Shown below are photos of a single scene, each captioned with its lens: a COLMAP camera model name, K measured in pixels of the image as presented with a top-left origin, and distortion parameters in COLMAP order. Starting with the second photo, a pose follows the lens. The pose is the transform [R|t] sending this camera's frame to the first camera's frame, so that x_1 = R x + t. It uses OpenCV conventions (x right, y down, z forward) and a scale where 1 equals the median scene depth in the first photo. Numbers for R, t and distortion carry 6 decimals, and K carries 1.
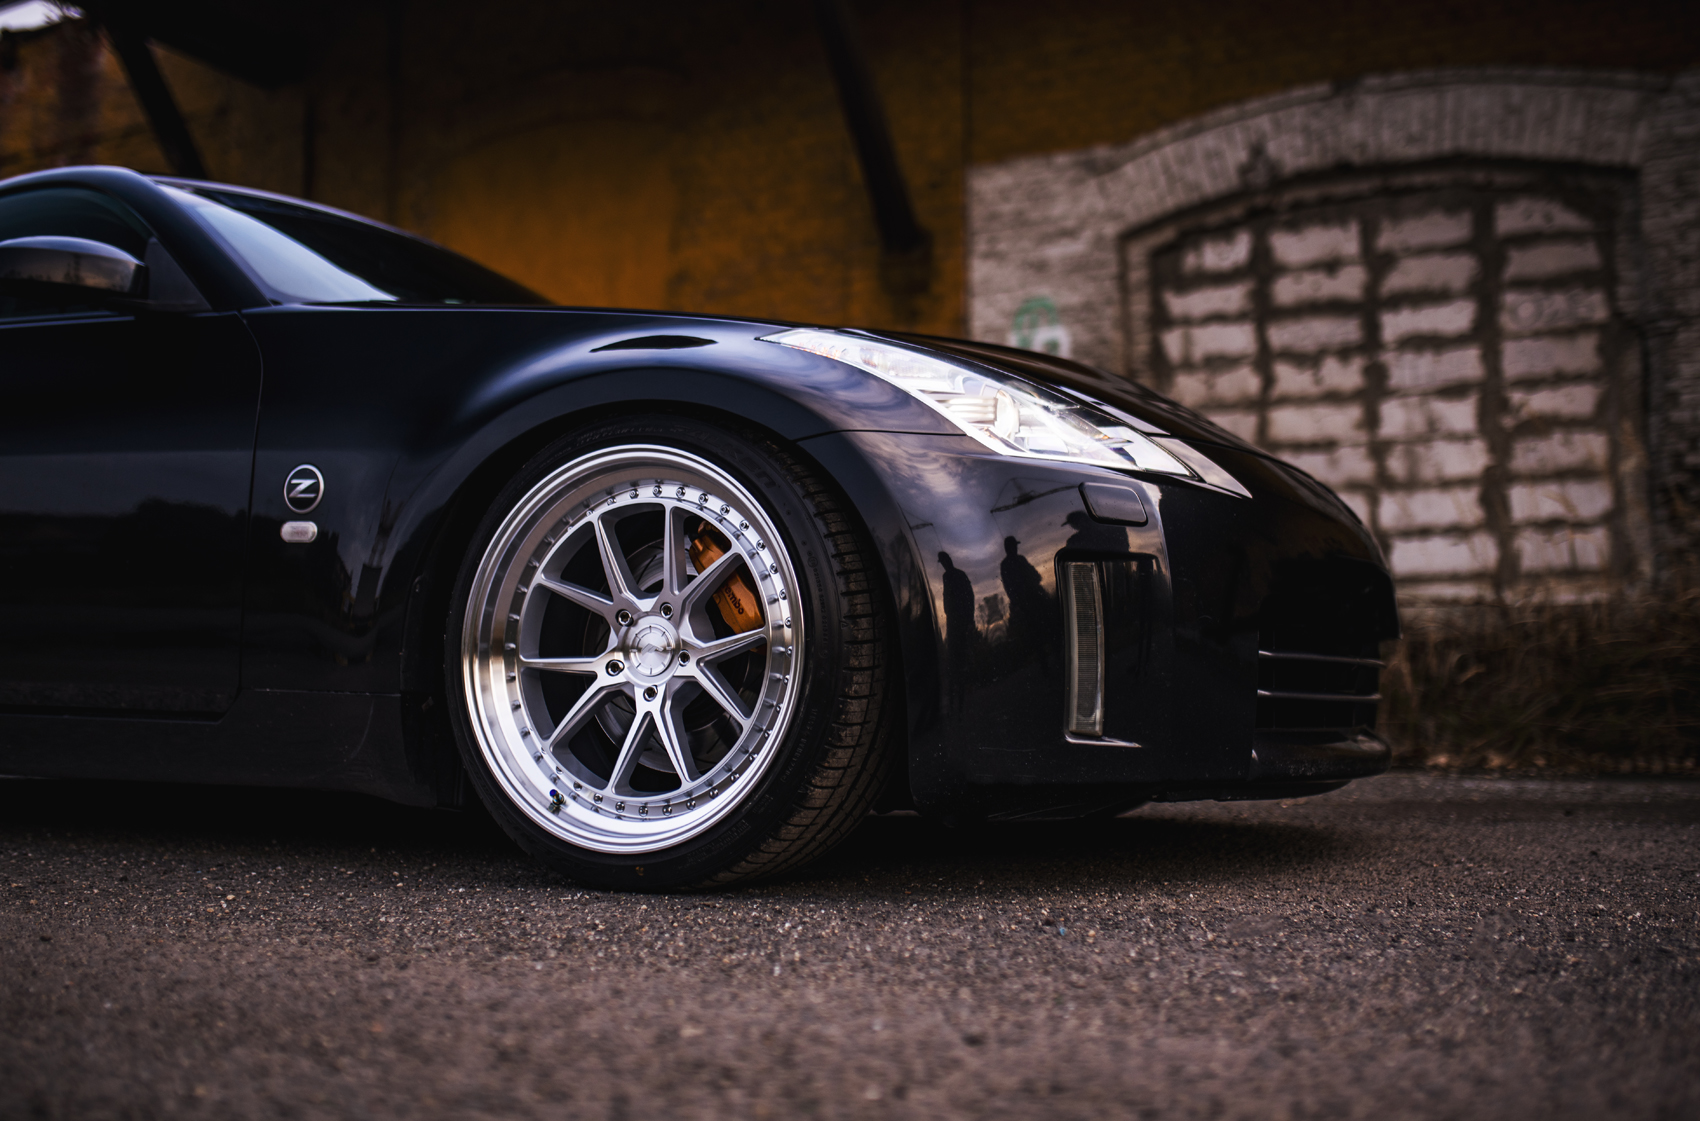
lens RADIAL K [[1727.8, 0, 850.0], [0, 1727.8, 560.5], [0, 0, 1]] dist [-0.063885, 0.093190]
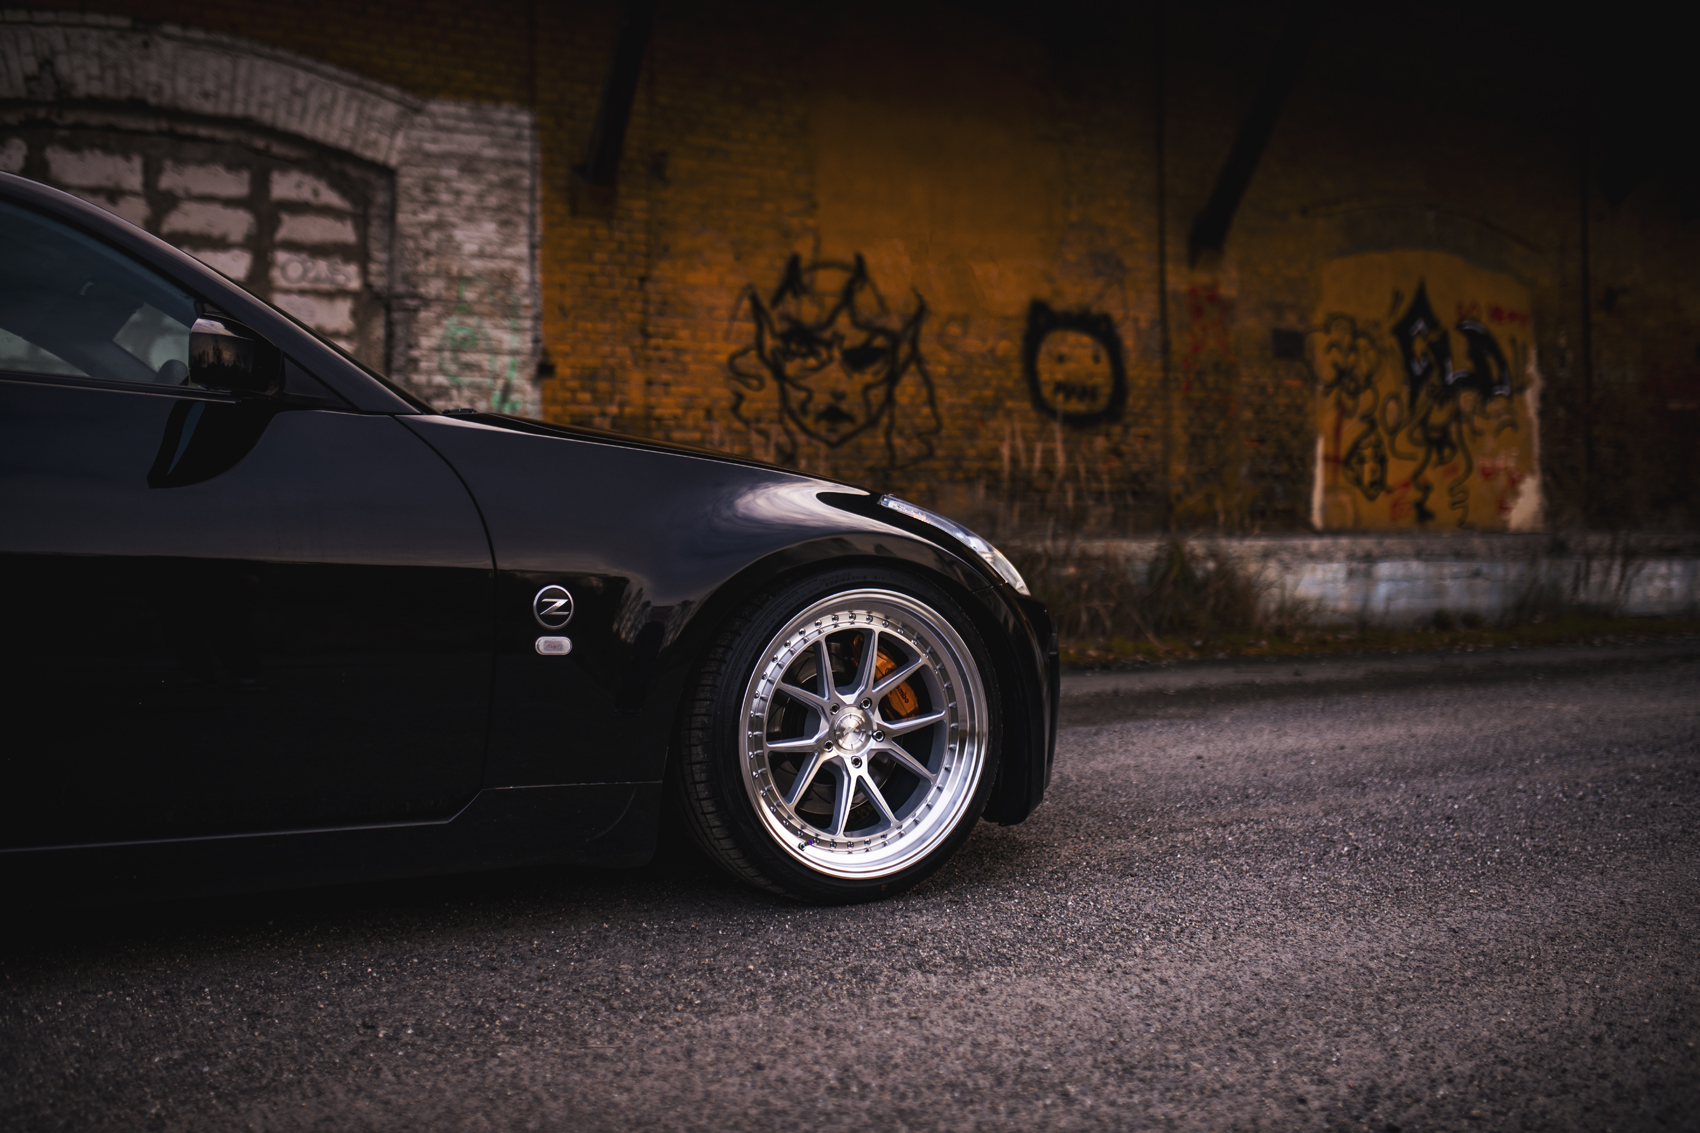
lens RADIAL K [[1624.9, 0, 850.0], [0, 1624.9, 566.5], [0, 0, 1]] dist [-0.051310, 0.078905]
pose [[0.548446, -0.012952, 0.836086, -0.307126], [-0.071980, 0.995437, 0.062637, -0.041384], [-0.833082, -0.094534, 0.545012, 0.074041]]
